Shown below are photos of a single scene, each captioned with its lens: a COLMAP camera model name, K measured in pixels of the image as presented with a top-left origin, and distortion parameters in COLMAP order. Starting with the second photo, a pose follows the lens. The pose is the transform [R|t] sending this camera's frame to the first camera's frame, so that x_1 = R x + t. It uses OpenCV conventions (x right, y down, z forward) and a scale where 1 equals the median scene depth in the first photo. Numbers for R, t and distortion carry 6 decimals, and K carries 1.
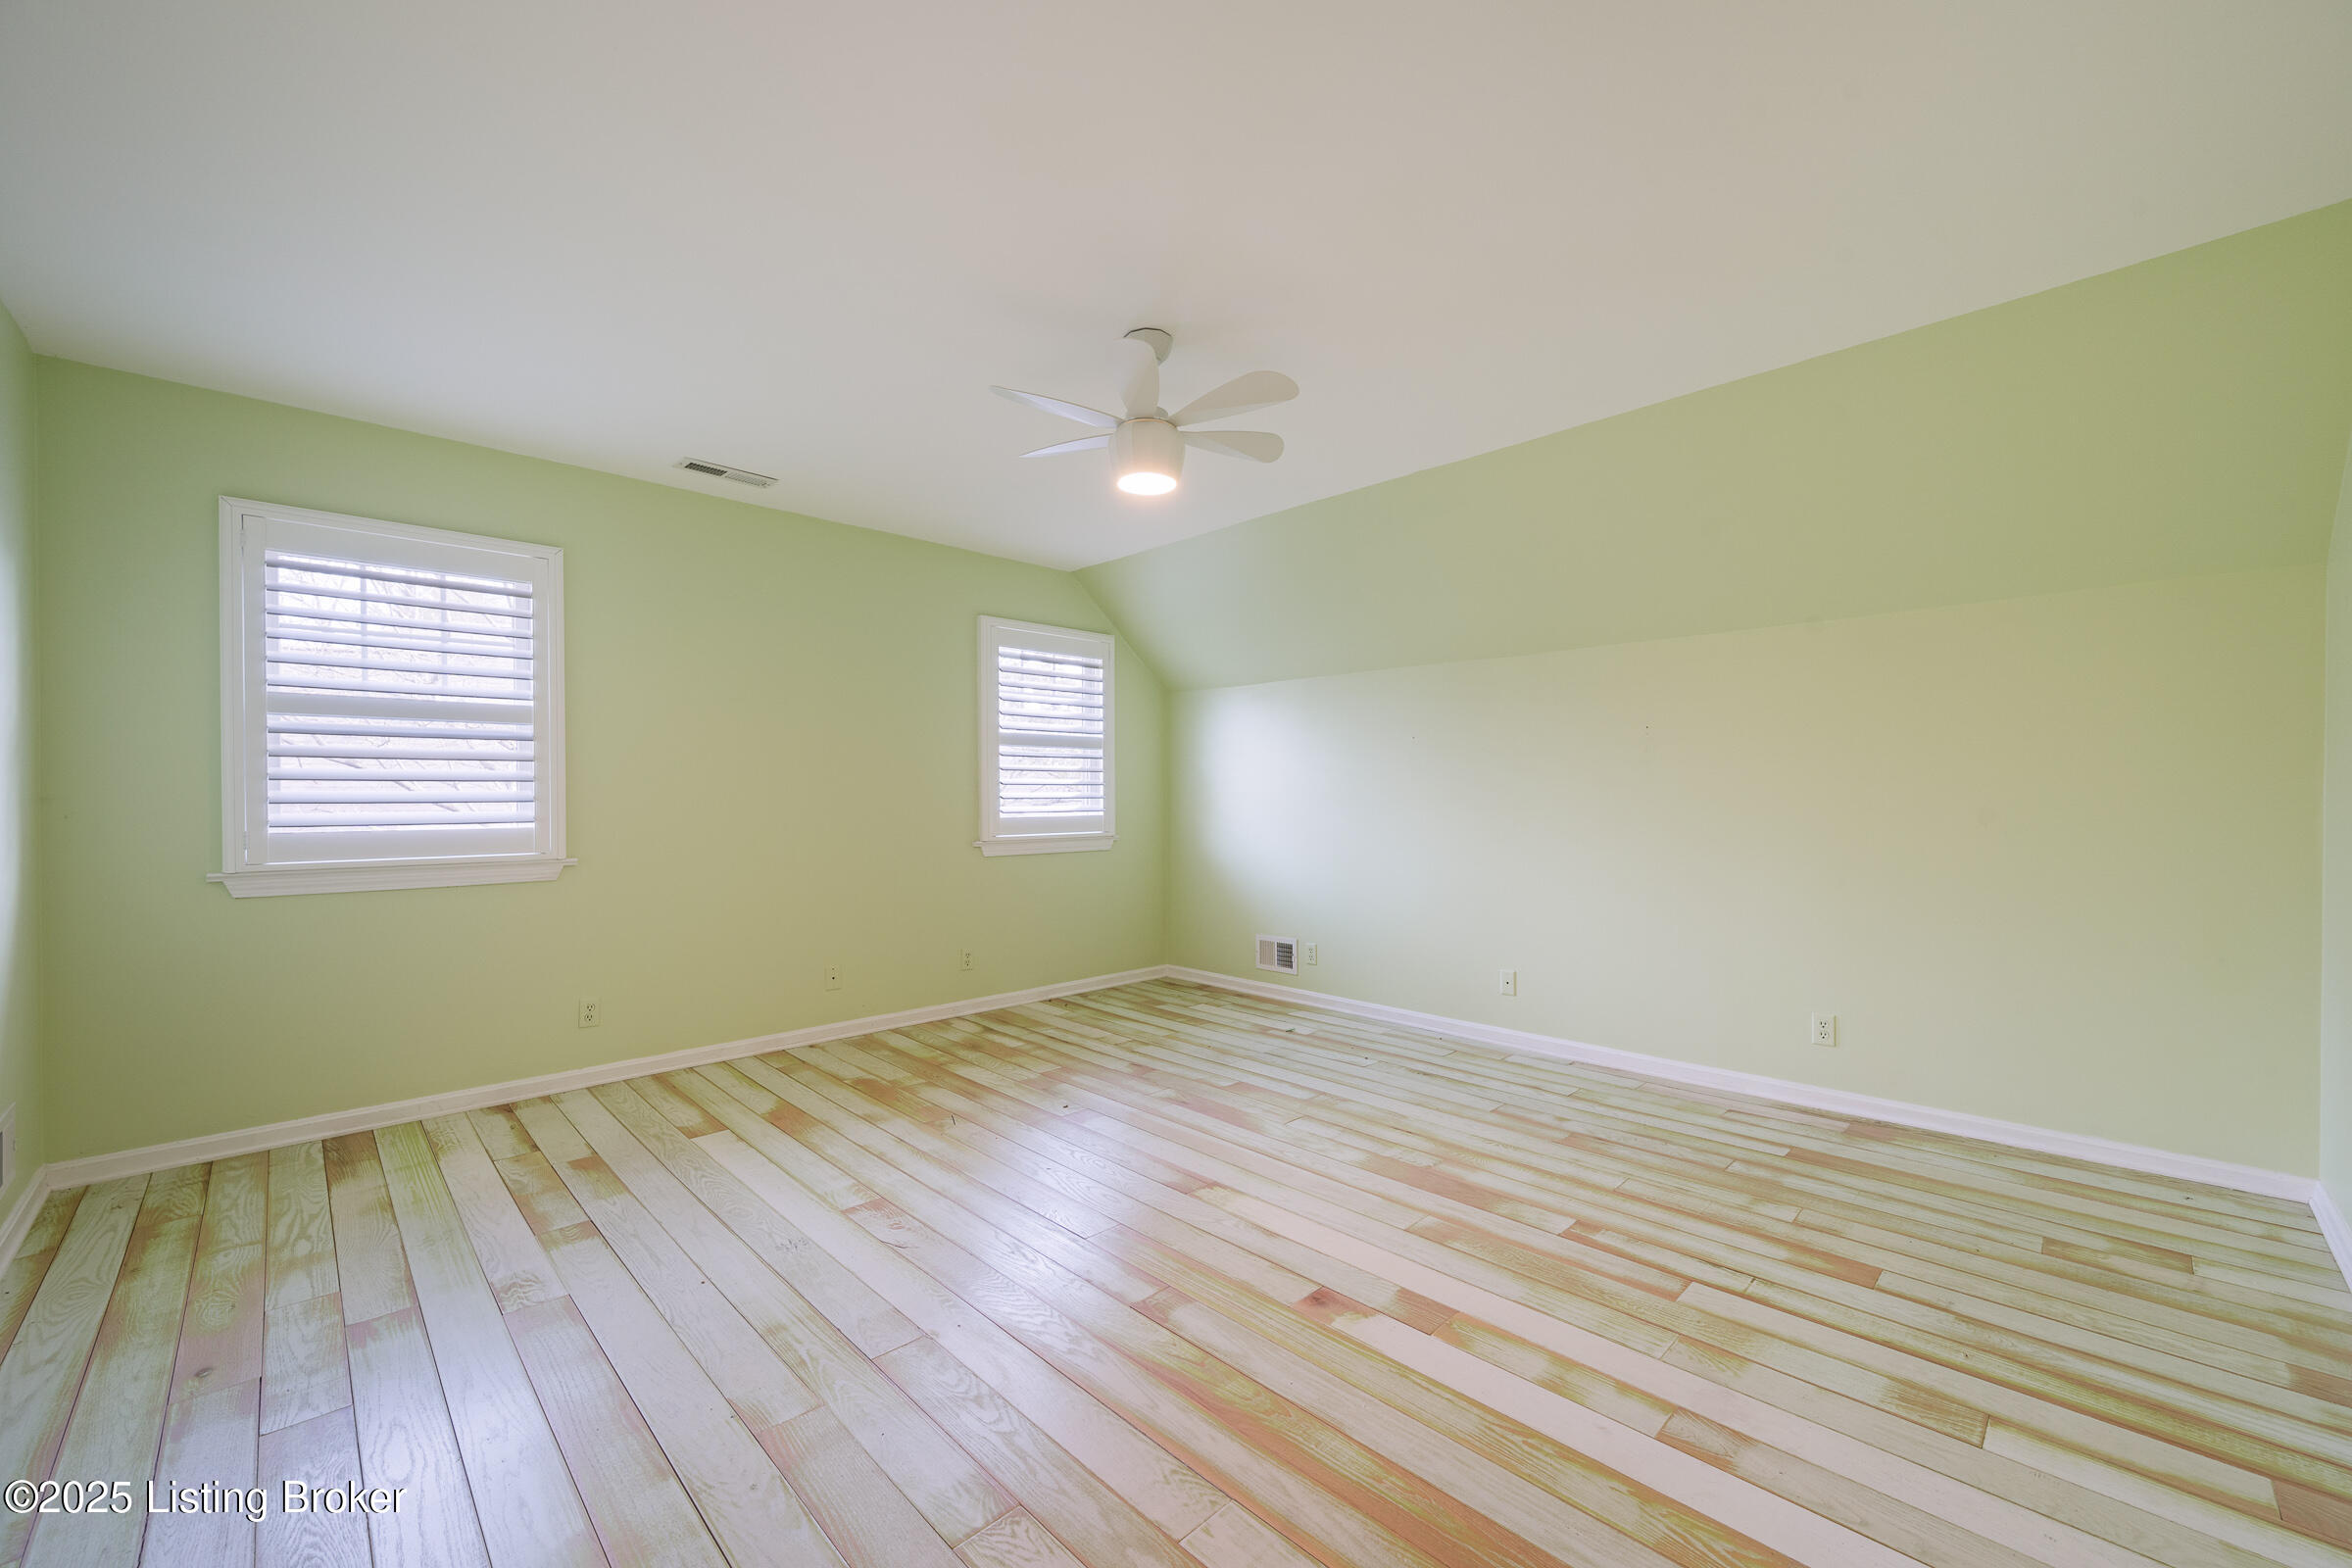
lens RADIAL K [[924.2, 0, 1180.9], [0, 924.2, 797.7], [0, 0, 1]] dist [-0.000624, 0.000175]
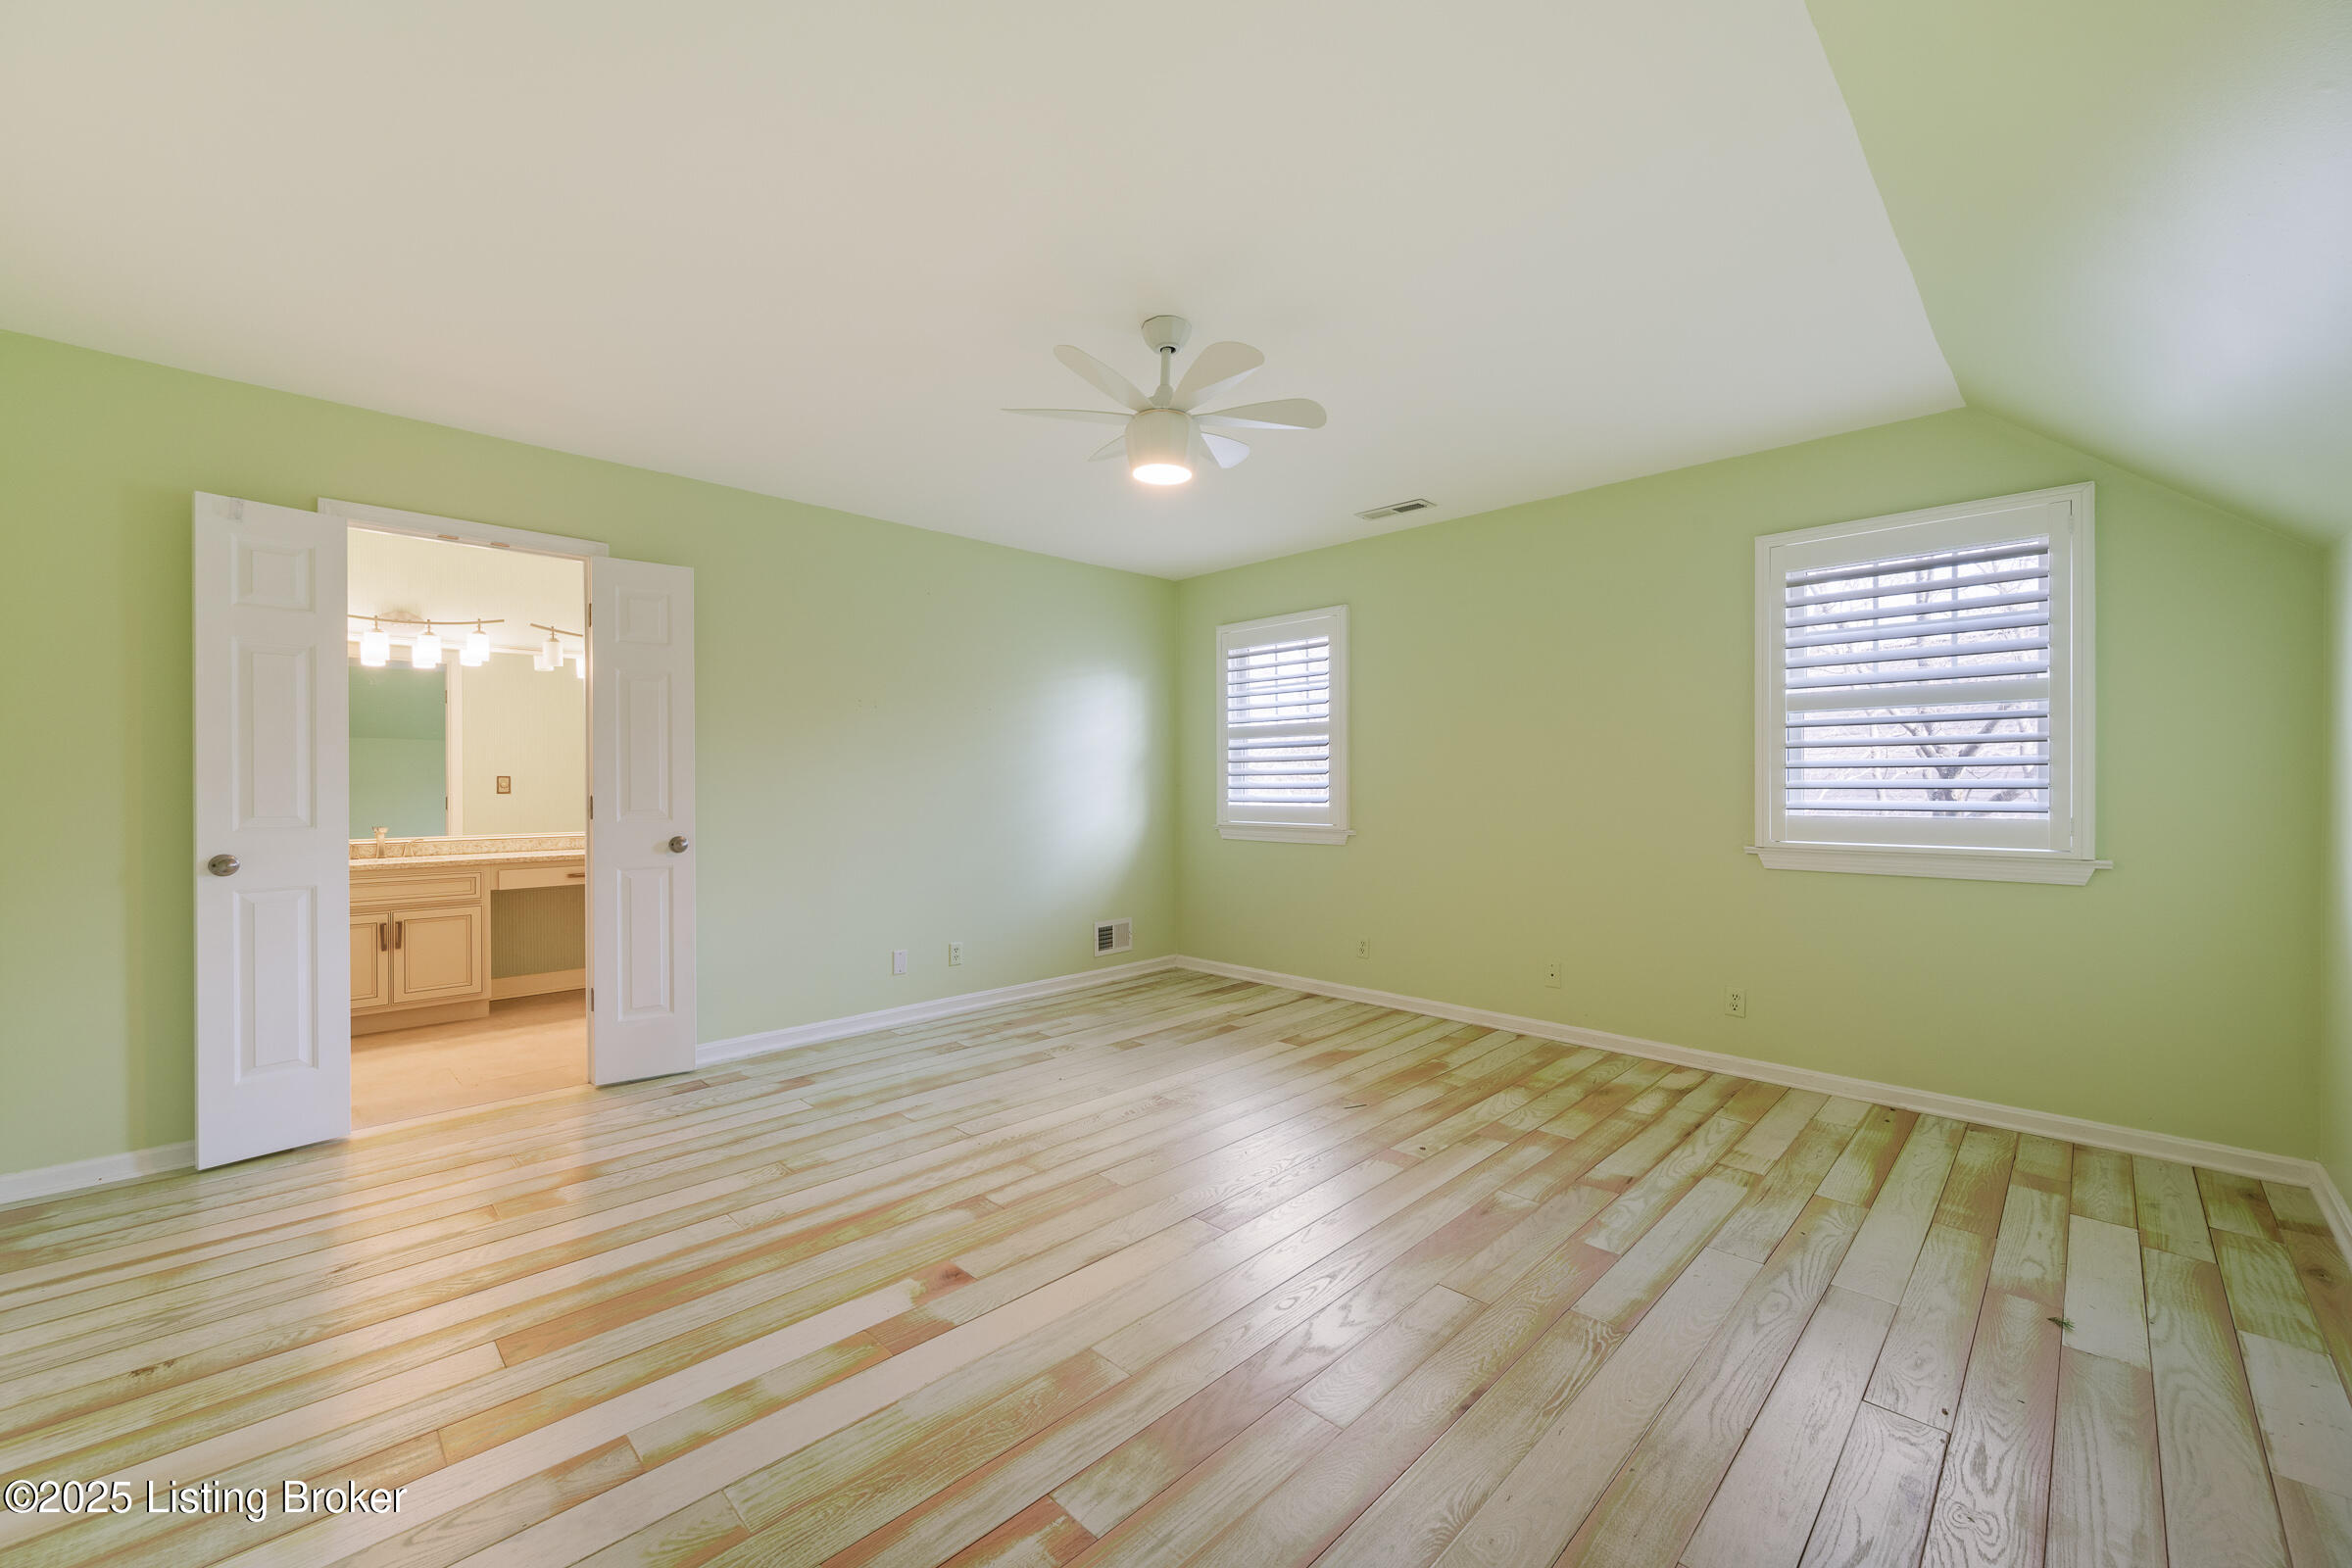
lens RADIAL K [[924.2, 0, 1176.7], [0, 924.2, 779.9], [0, 0, 1]] dist [-0.000624, 0.000175]
pose [[0.007360, -0.002340, -0.999970, 0.786462], [0.000200, 0.999997, -0.002338, -0.005883], [0.999973, -0.000183, 0.007361, 0.823001]]
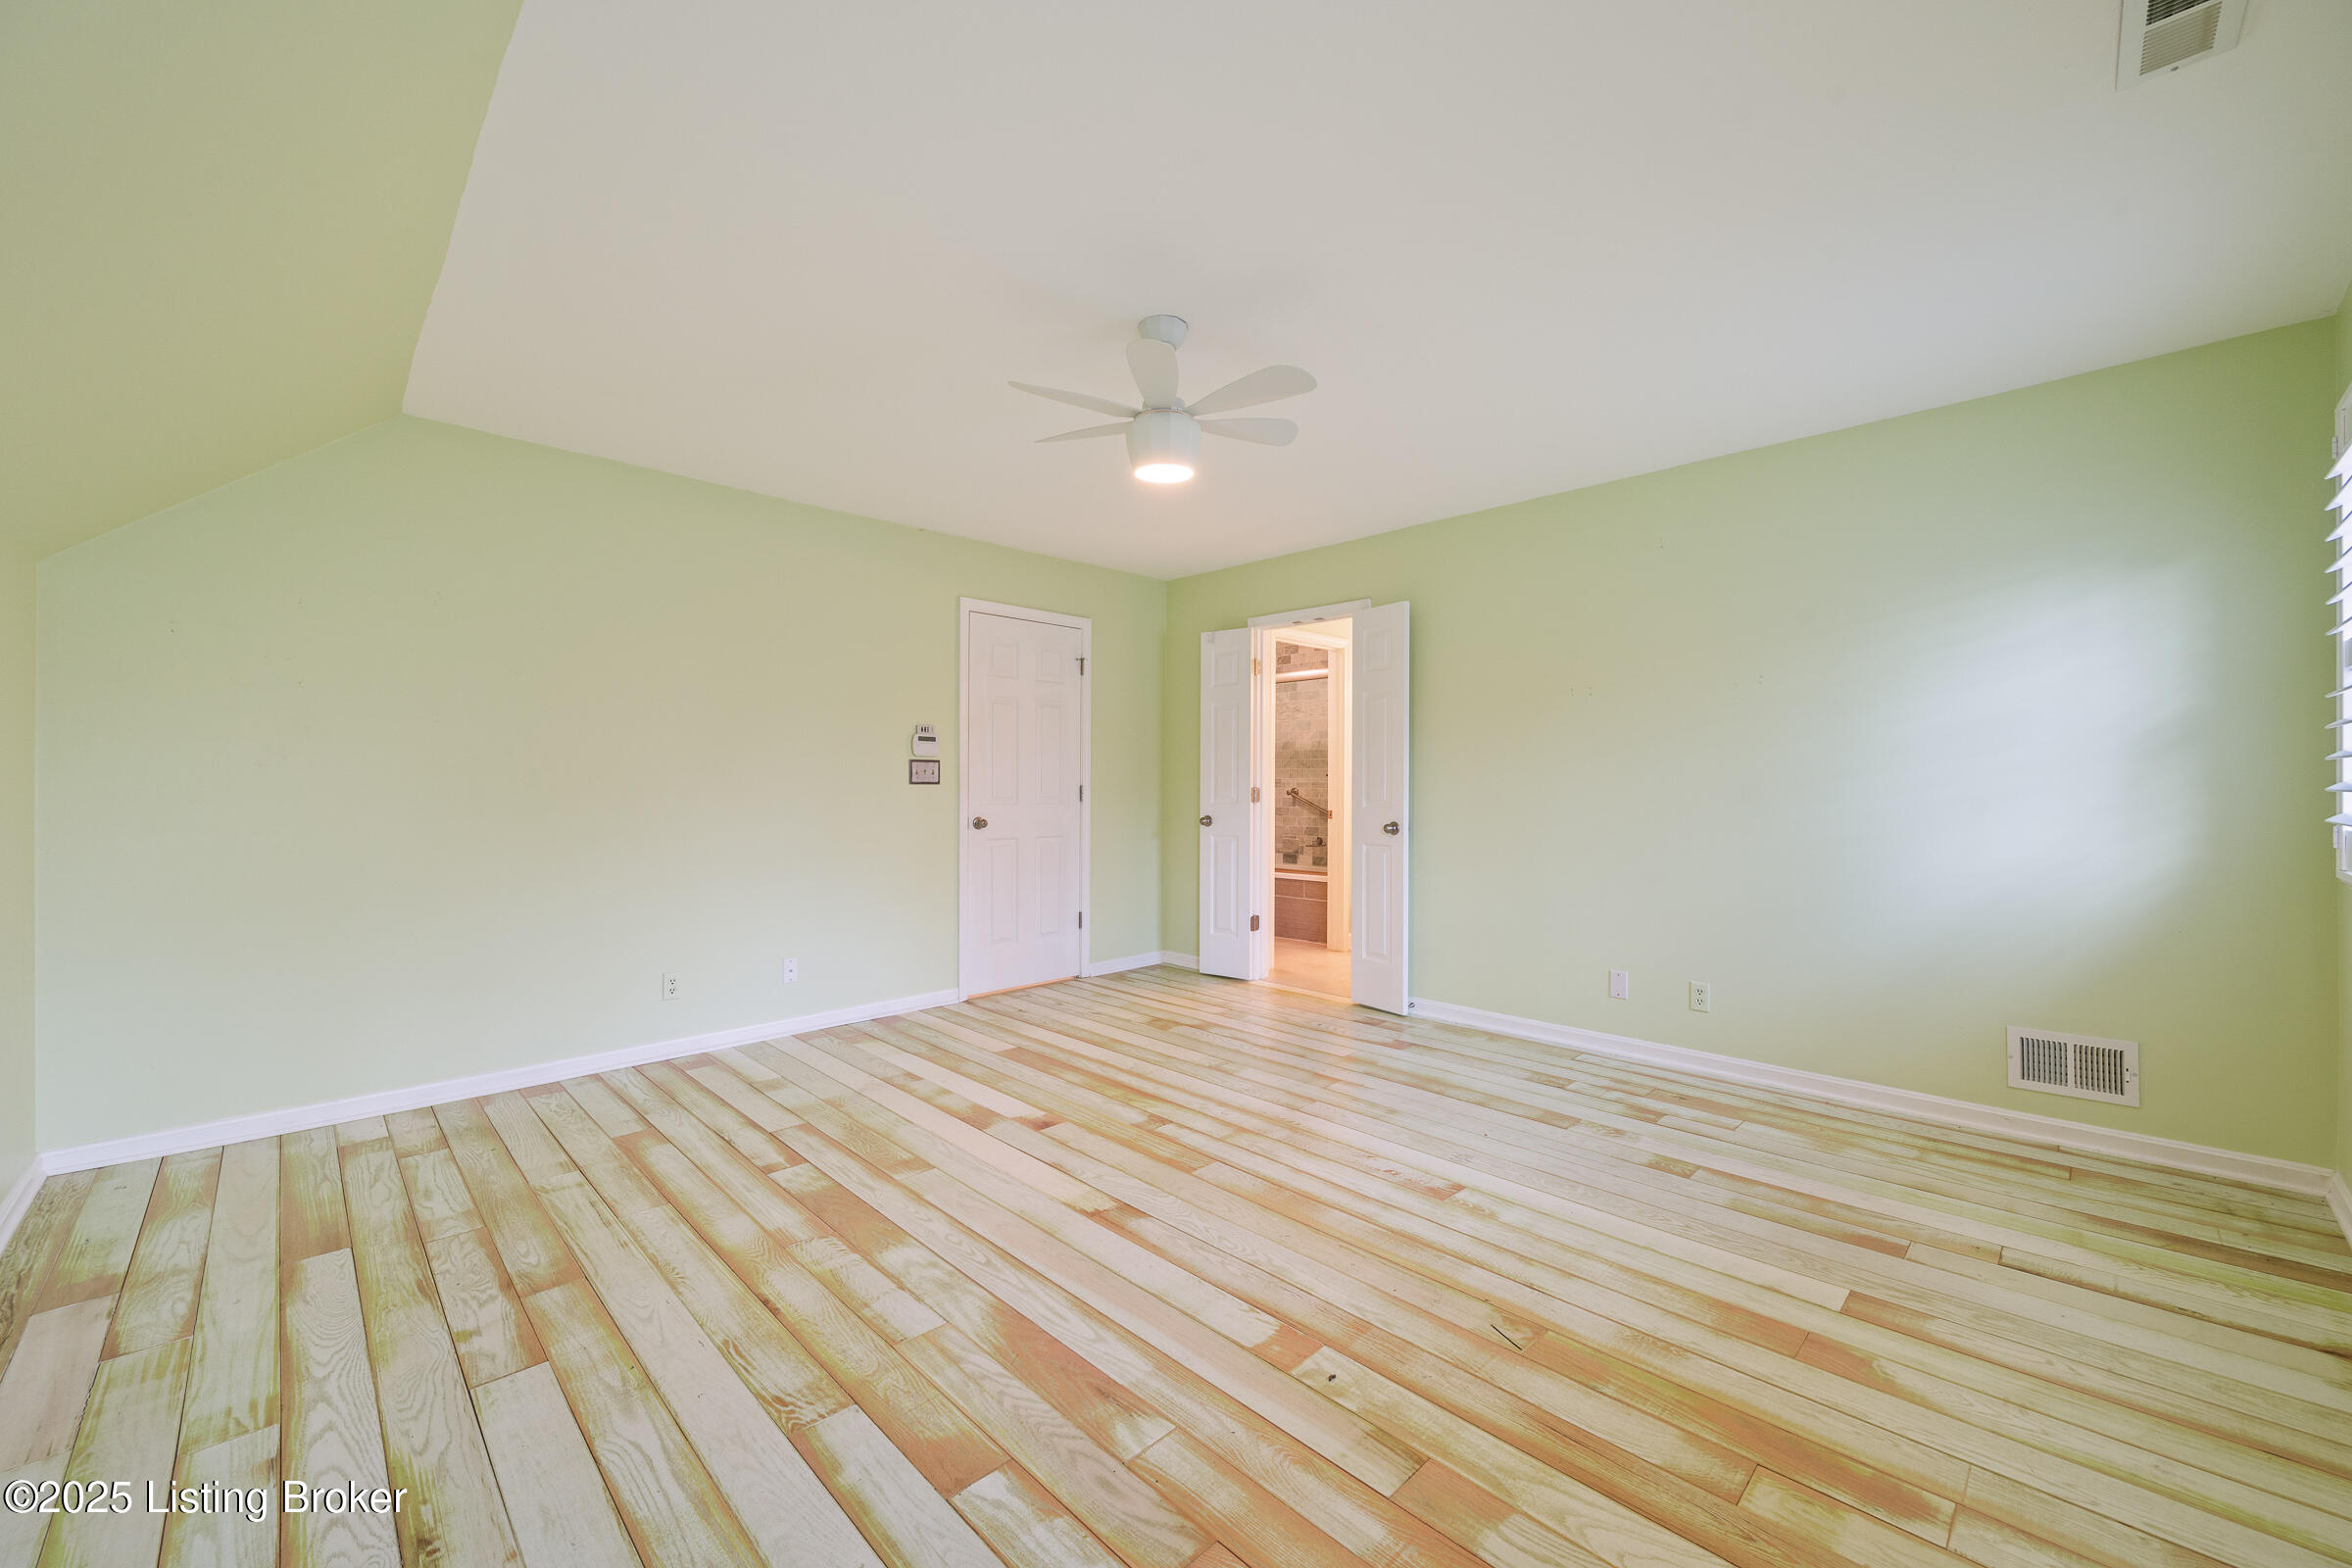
lens RADIAL K [[924.2, 0, 1168.8], [0, 924.2, 781.8], [0, 0, 1]] dist [-0.000624, 0.000175]
pose [[-0.999945, 0.002246, 0.010277, -0.042079], [0.002271, 0.999994, 0.002459, -0.003632], [-0.010271, 0.002482, -0.999944, 1.635963]]
